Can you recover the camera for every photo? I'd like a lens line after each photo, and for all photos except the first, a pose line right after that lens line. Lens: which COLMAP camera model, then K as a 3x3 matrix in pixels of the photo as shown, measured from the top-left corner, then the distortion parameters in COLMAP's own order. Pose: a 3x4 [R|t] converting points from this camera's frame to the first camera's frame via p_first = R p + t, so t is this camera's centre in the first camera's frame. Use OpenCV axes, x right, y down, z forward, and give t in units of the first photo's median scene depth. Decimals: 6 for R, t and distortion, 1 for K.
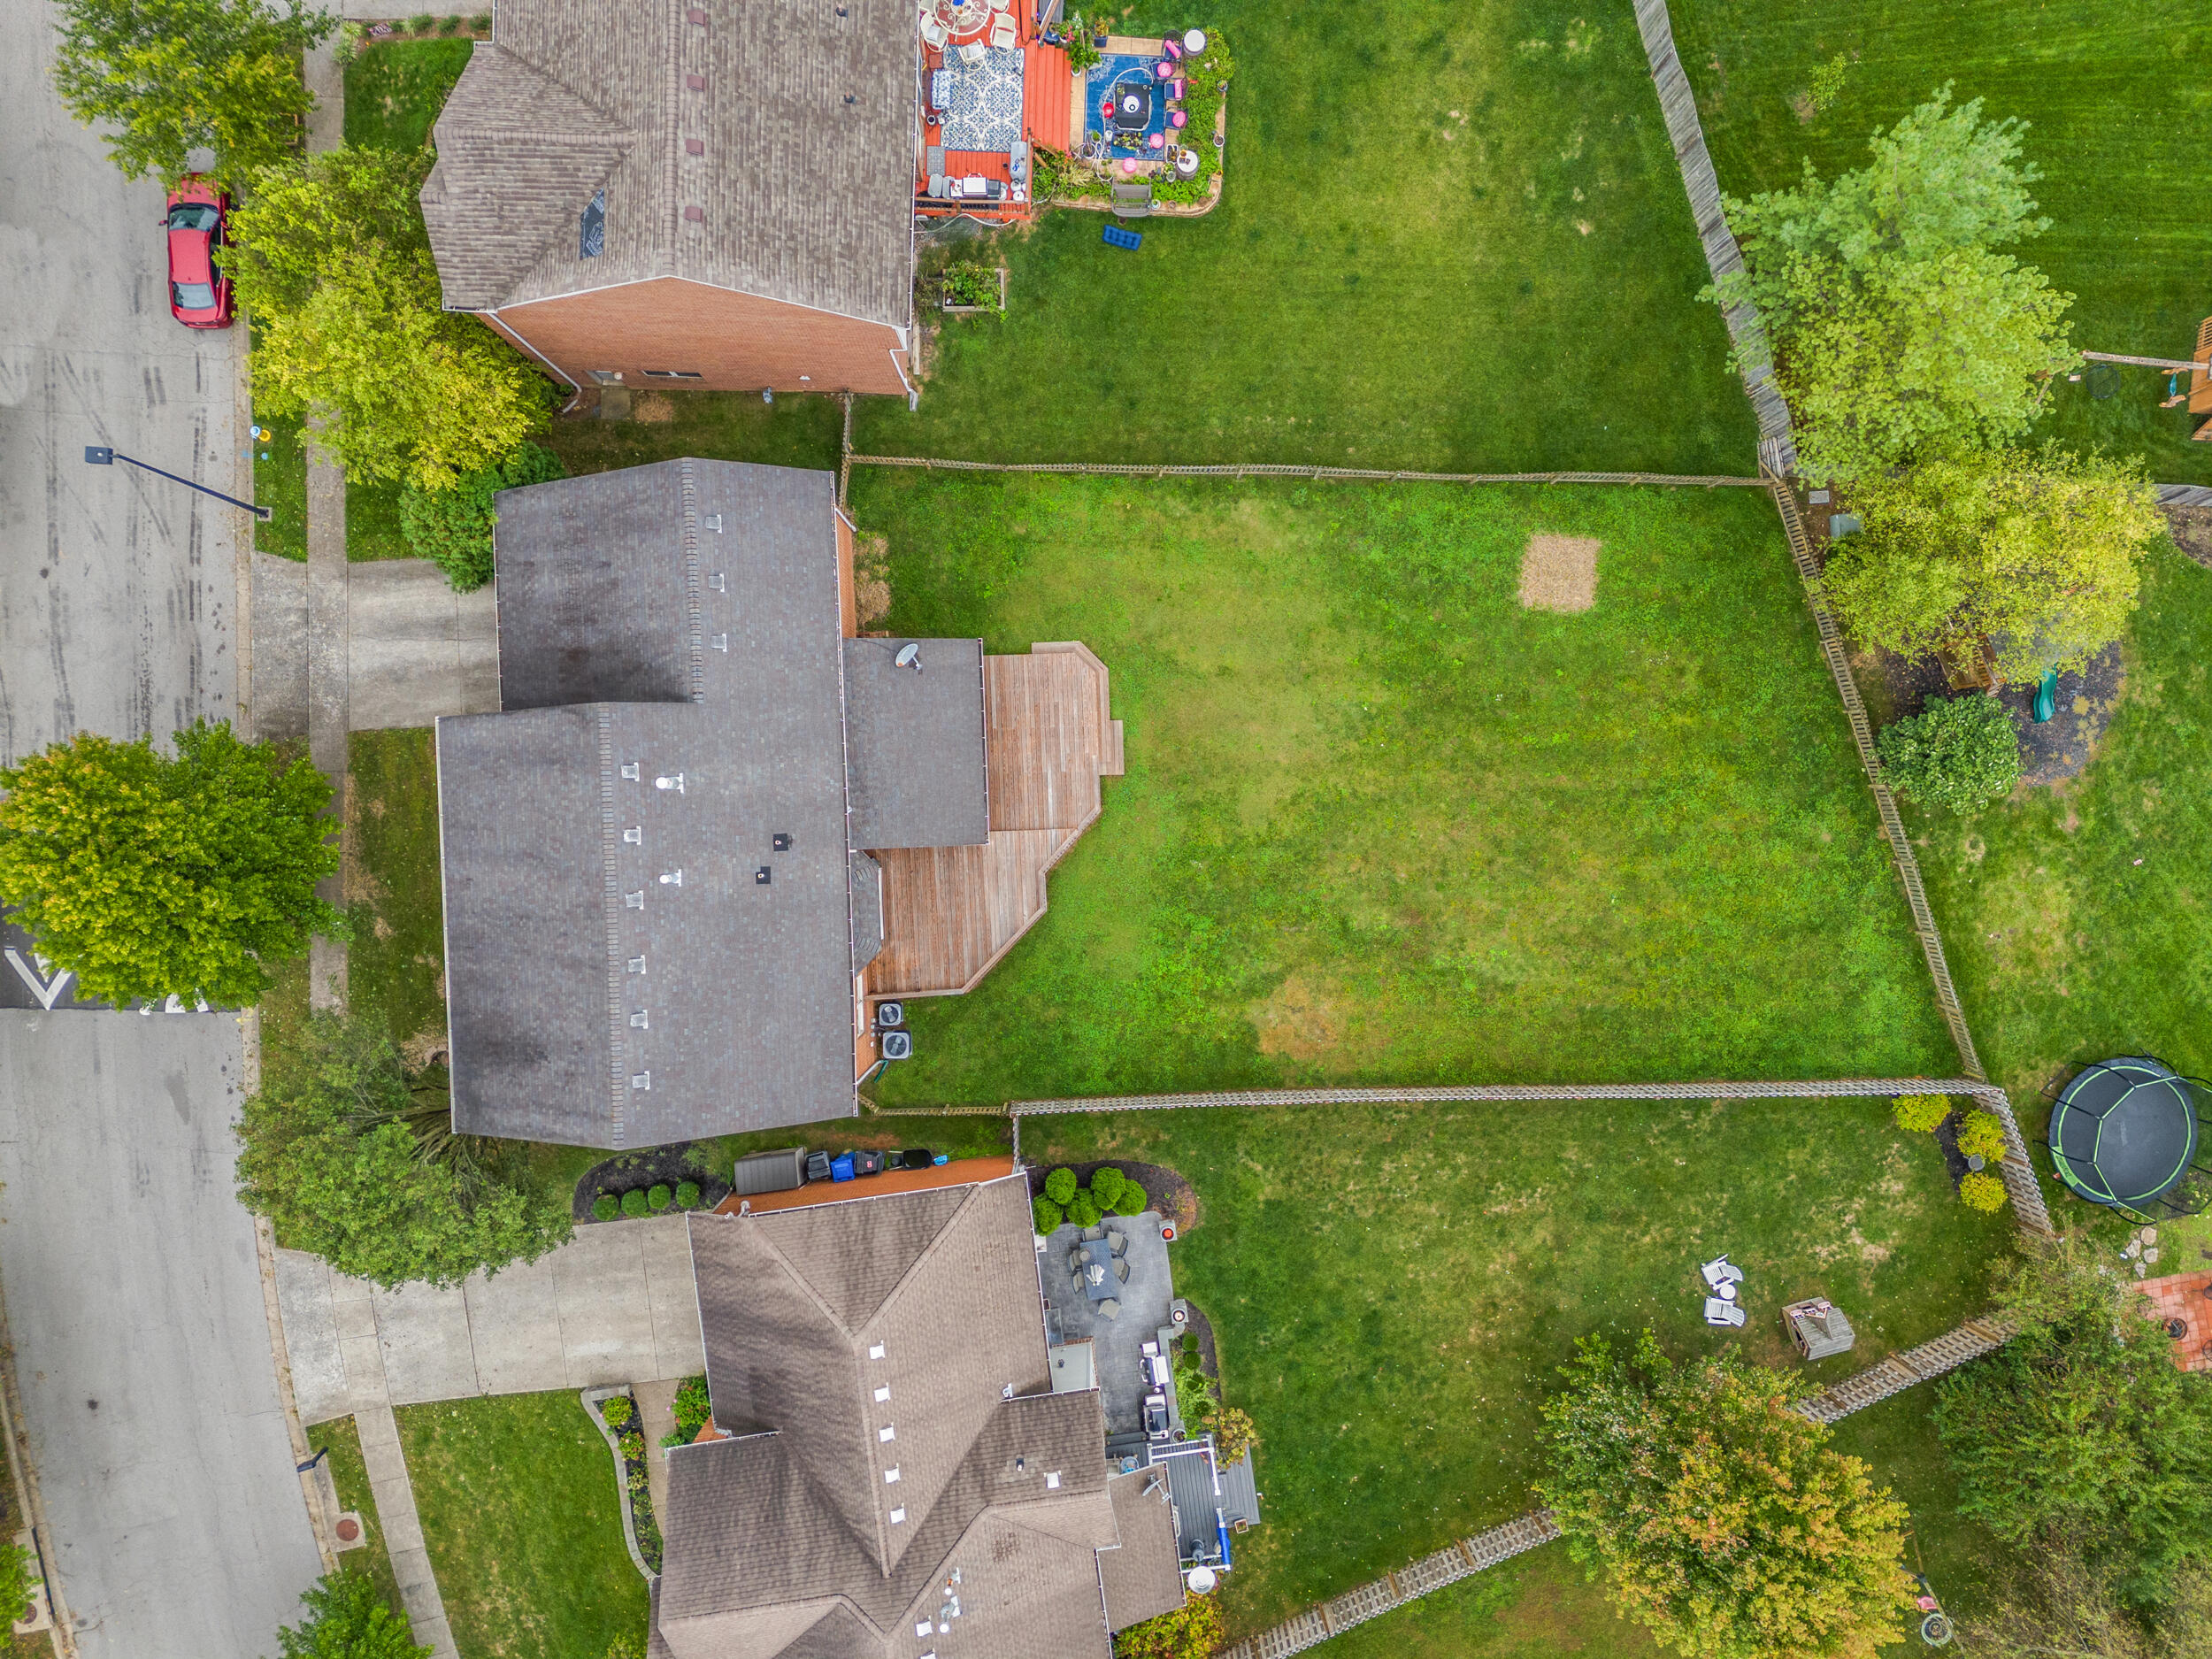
lens RADIAL K [[1657.5, 0, 1109.6], [0, 1657.5, 820.8], [0, 0, 1]] dist [0.007496, 0.000067]
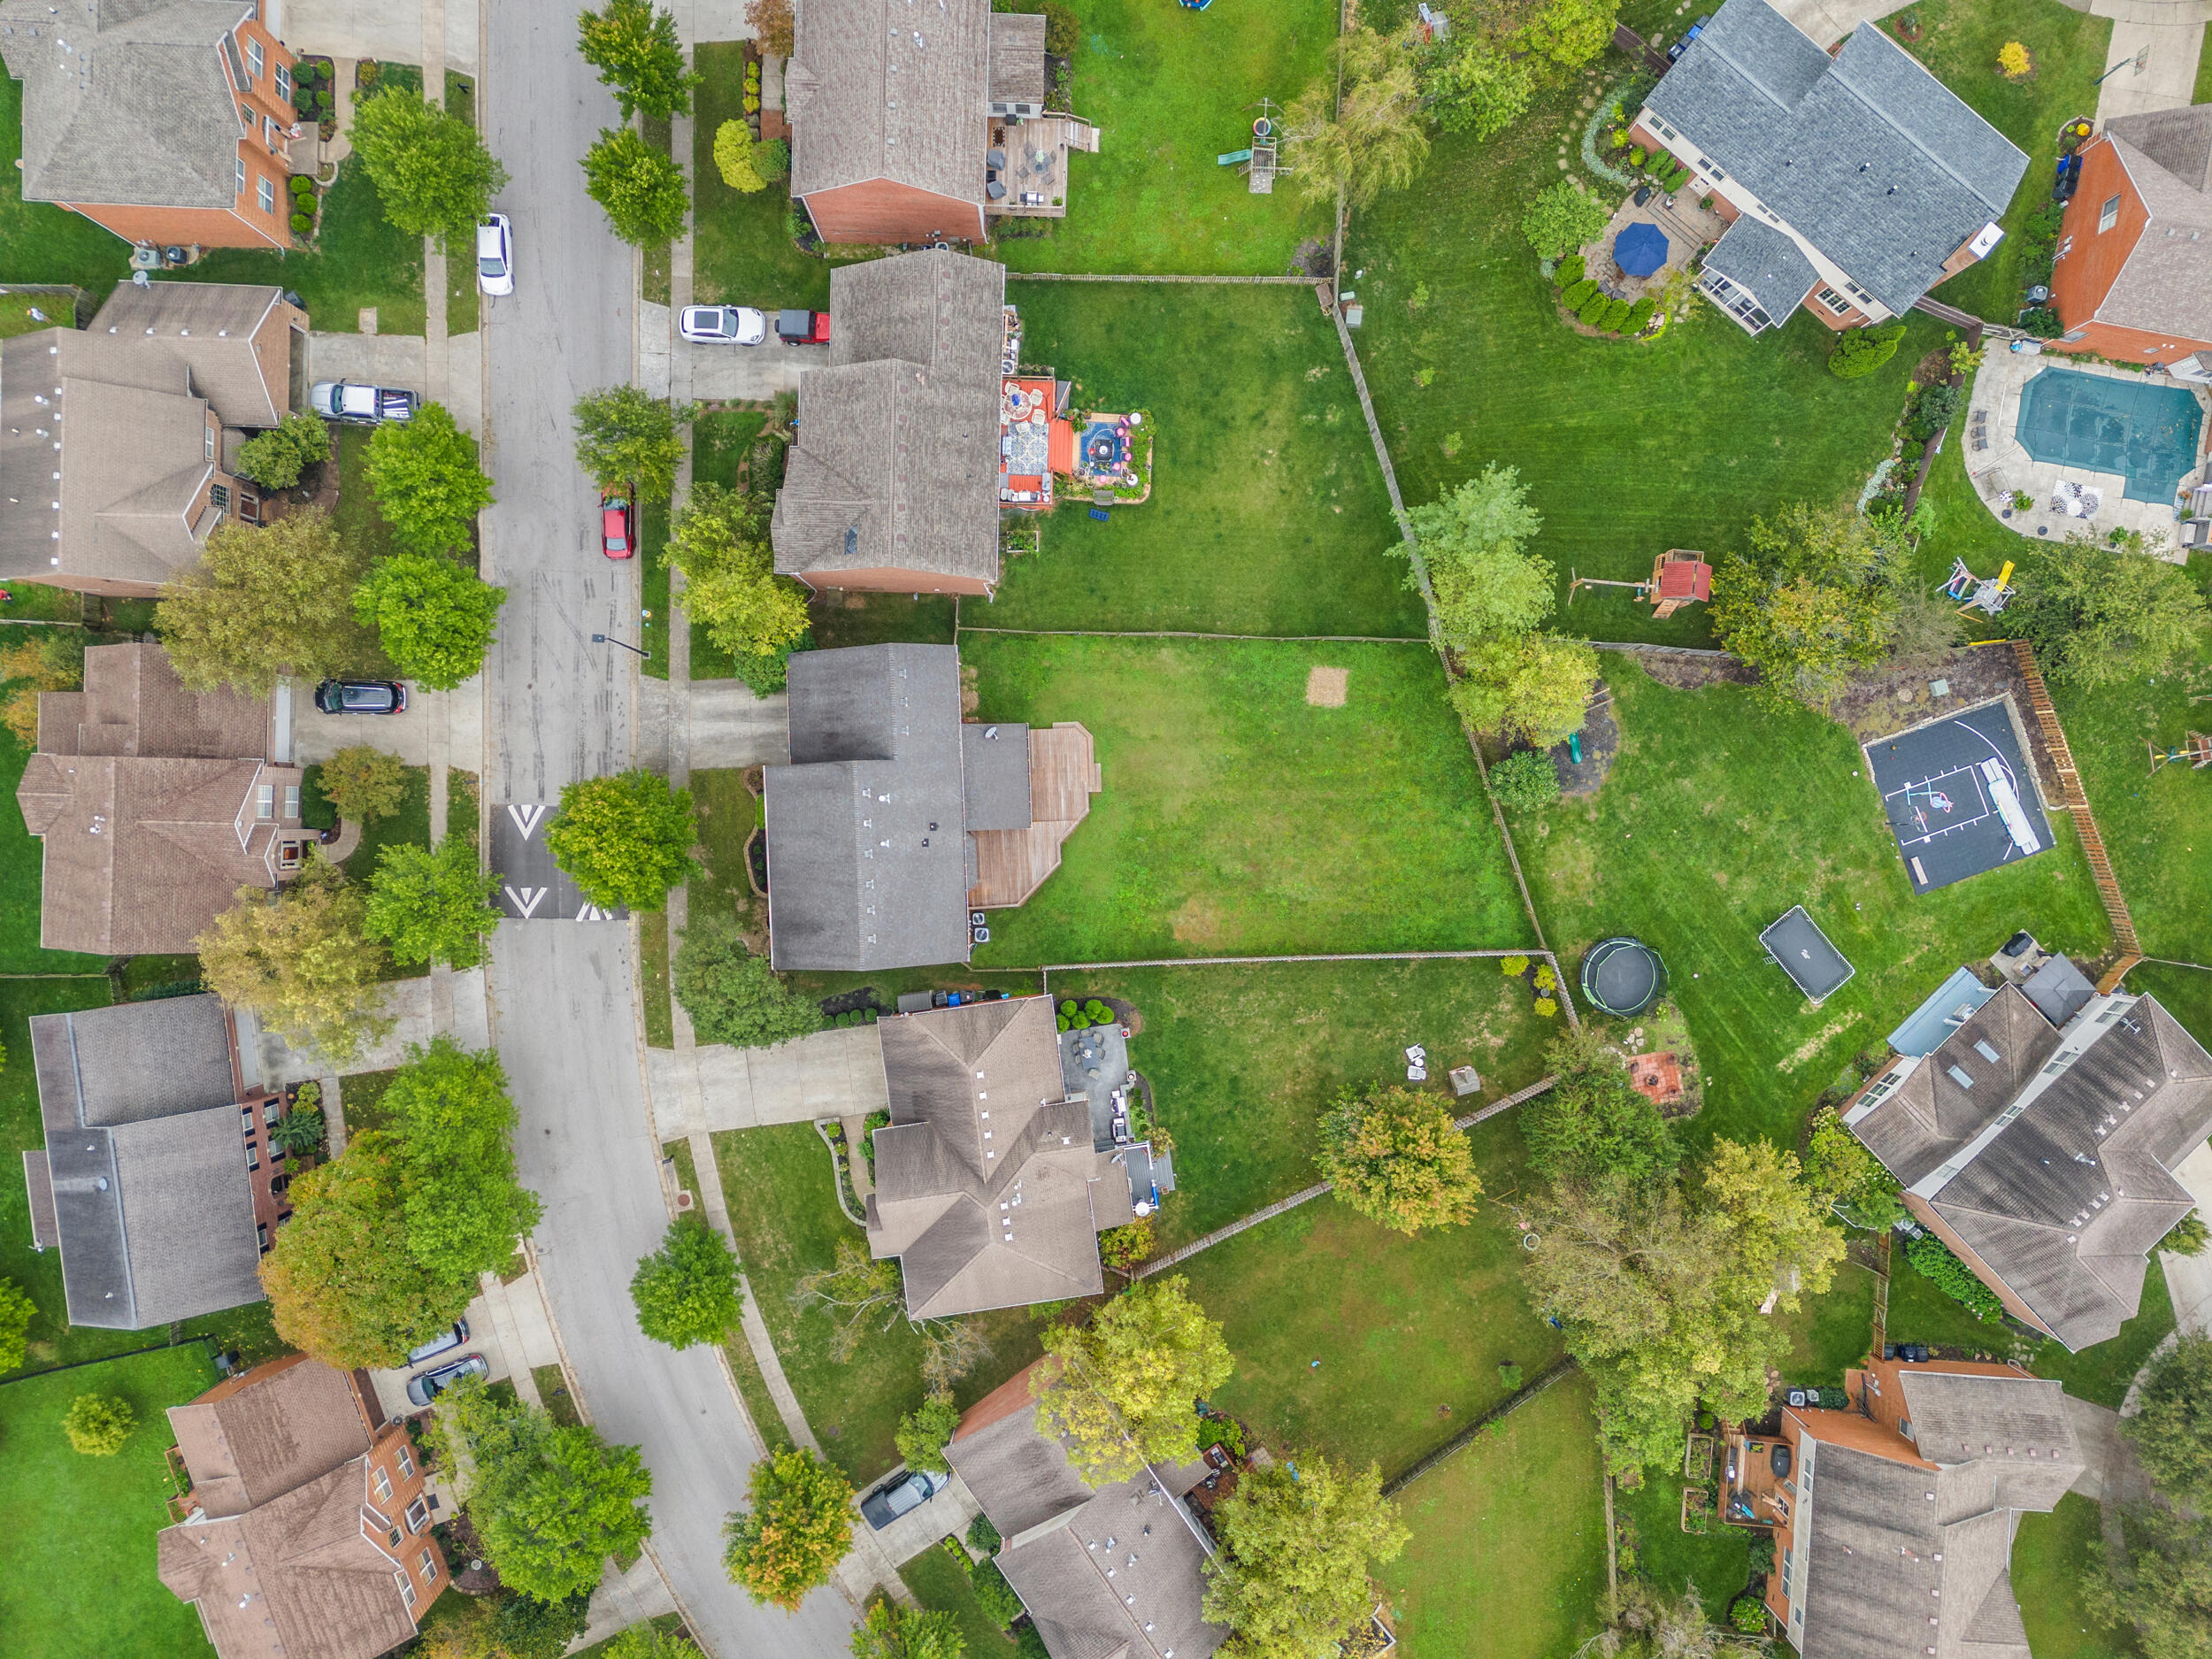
lens RADIAL K [[1657.5, 0, 1105.6], [0, 1657.5, 841.1], [0, 0, 1]] dist [0.007496, 0.000067]
pose [[0.999996, -0.002625, 0.000656, 0.012347], [0.002617, 0.999913, 0.012923, 0.004171], [-0.000690, -0.012921, 0.999916, -0.923327]]
